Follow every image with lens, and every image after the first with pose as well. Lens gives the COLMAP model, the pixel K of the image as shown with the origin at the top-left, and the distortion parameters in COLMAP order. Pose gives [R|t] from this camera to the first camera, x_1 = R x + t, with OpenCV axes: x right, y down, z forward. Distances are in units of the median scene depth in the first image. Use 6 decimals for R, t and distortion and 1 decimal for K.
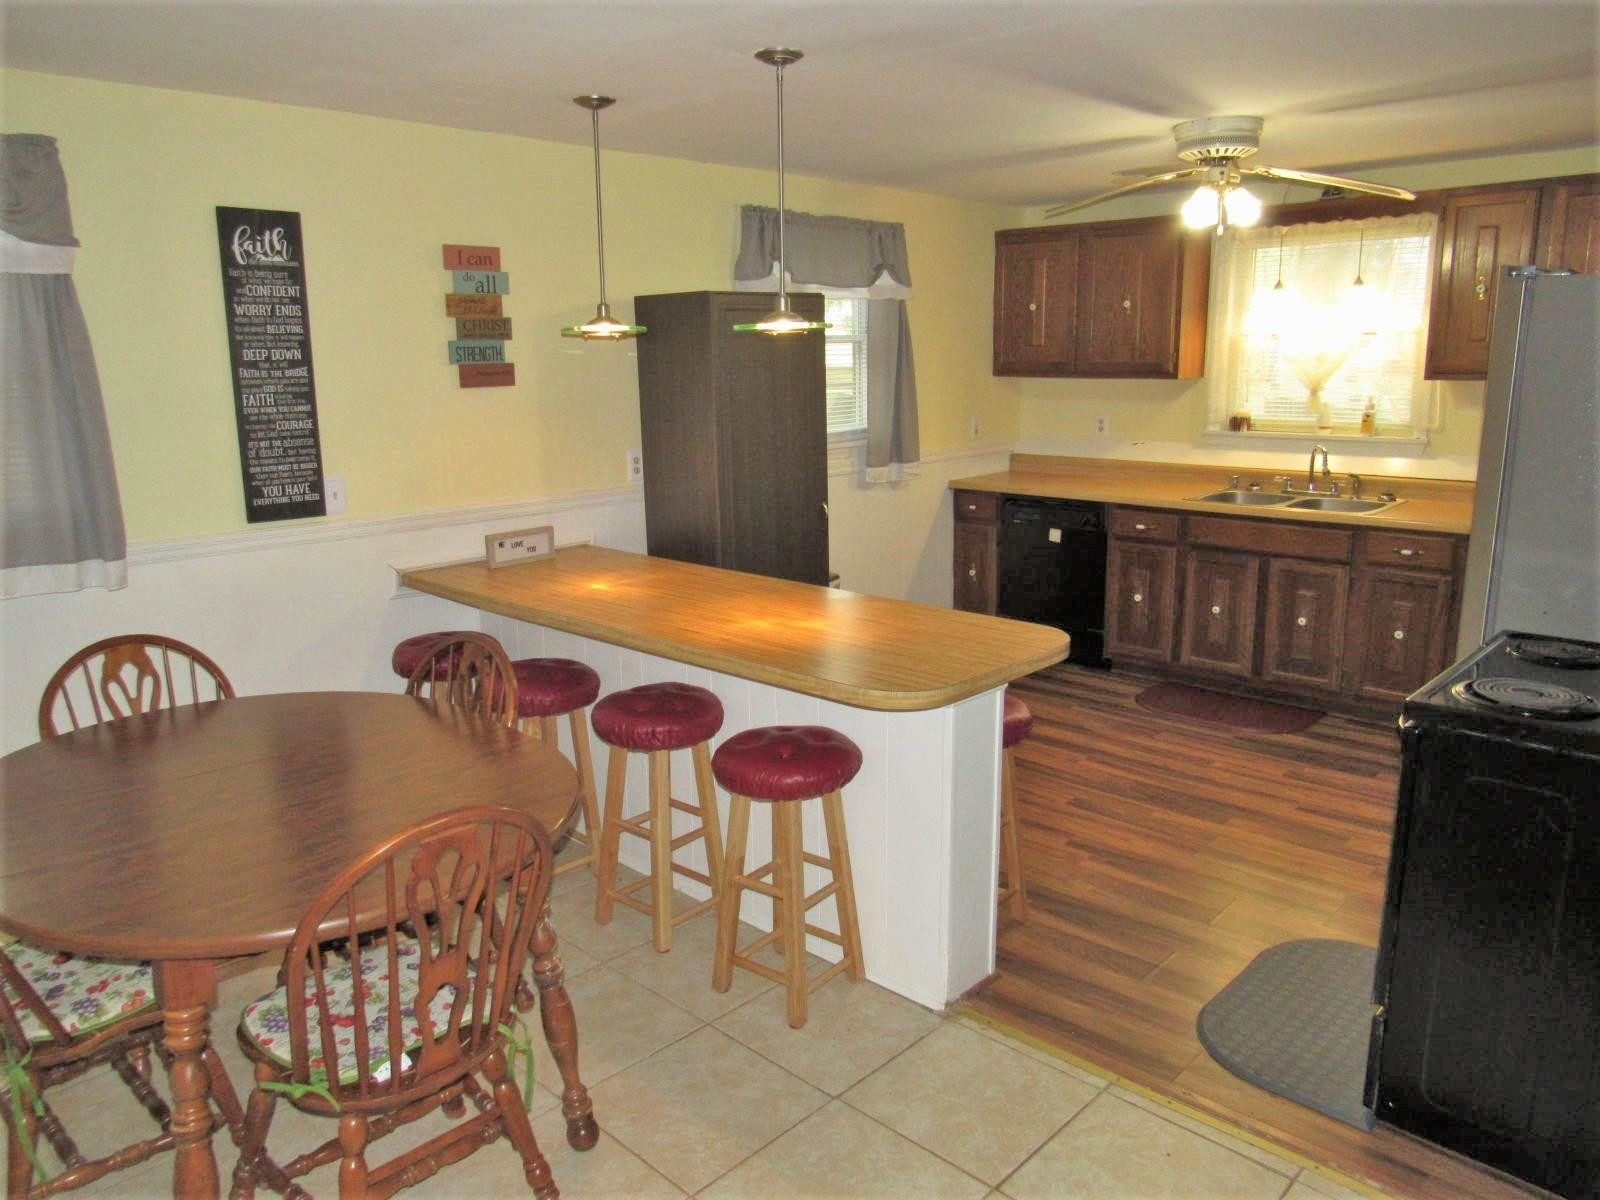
lens RADIAL K [[1148.7, 0, 792.3], [0, 1148.7, 595.4], [0, 0, 1]] dist [-0.040265, 0.043046]
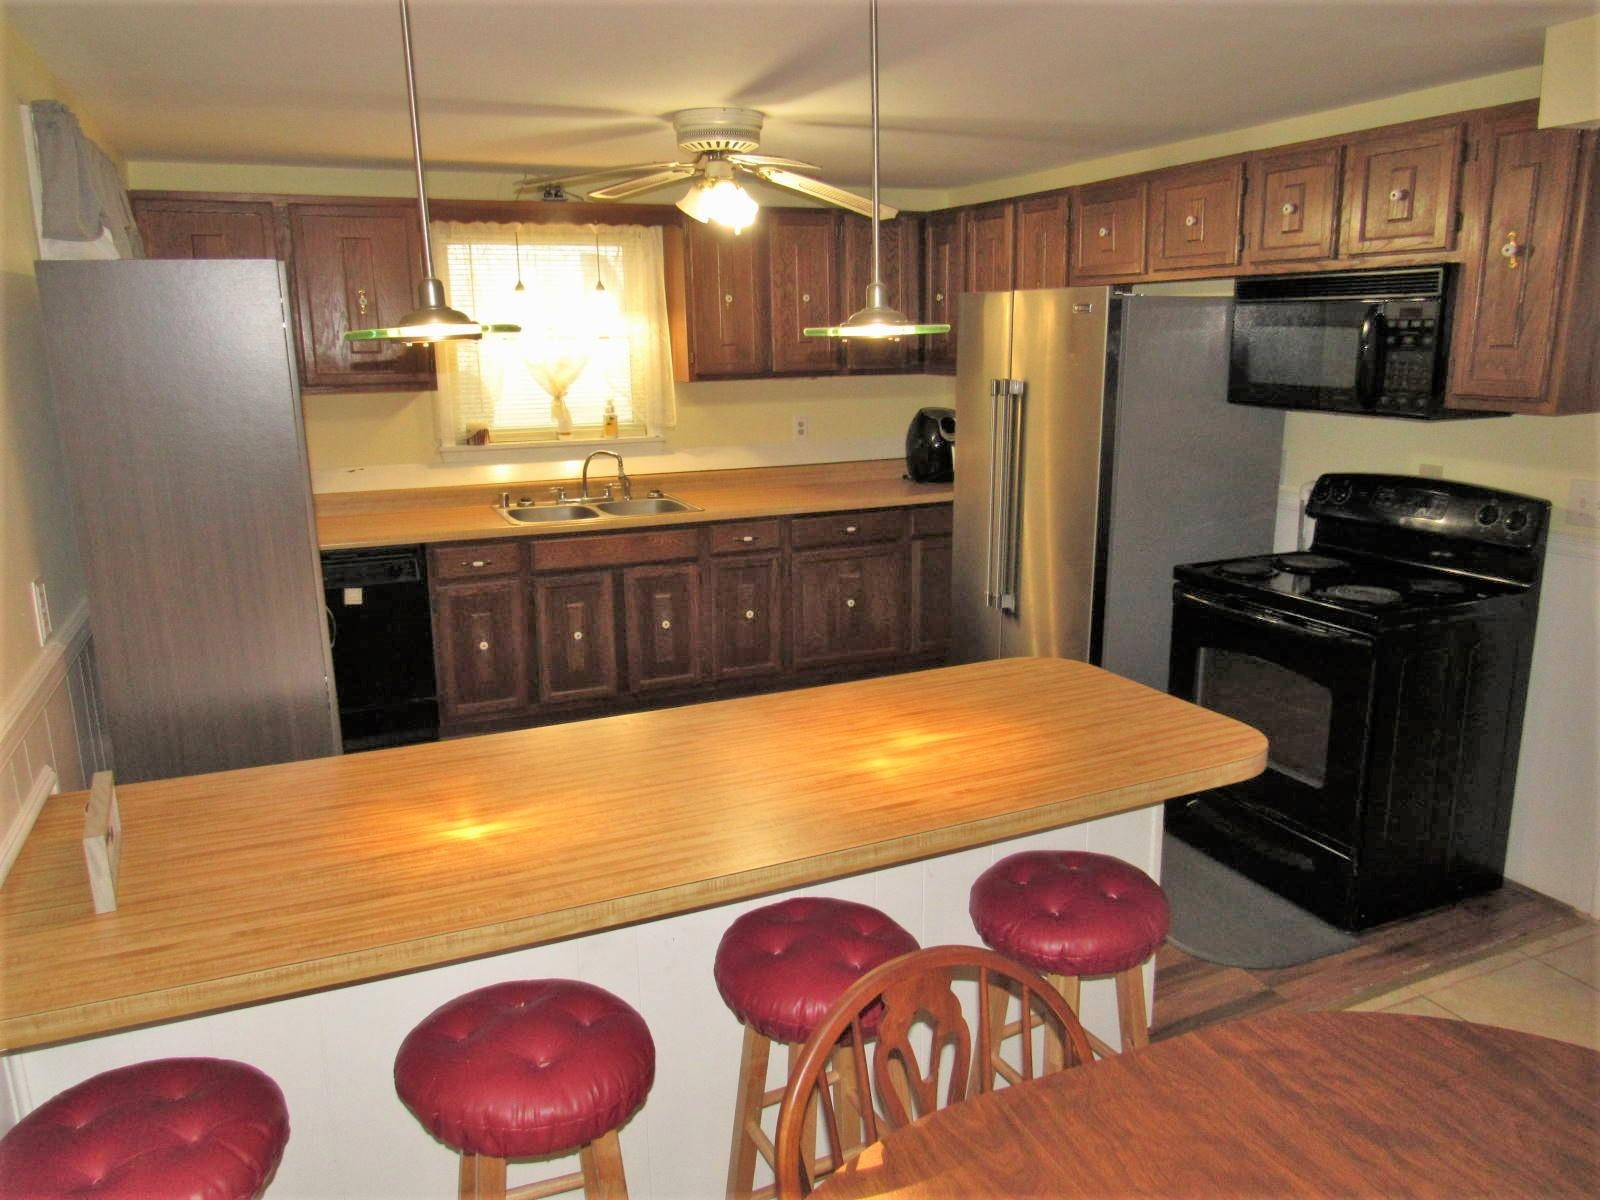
lens RADIAL K [[1148.7, 0, 793.1], [0, 1148.7, 605.5], [0, 0, 1]] dist [-0.040265, 0.043046]
pose [[0.417977, -0.204446, 0.885153, -0.370552], [0.200011, 0.971150, 0.129862, -0.095230], [-0.886166, 0.122761, 0.446810, 0.415929]]
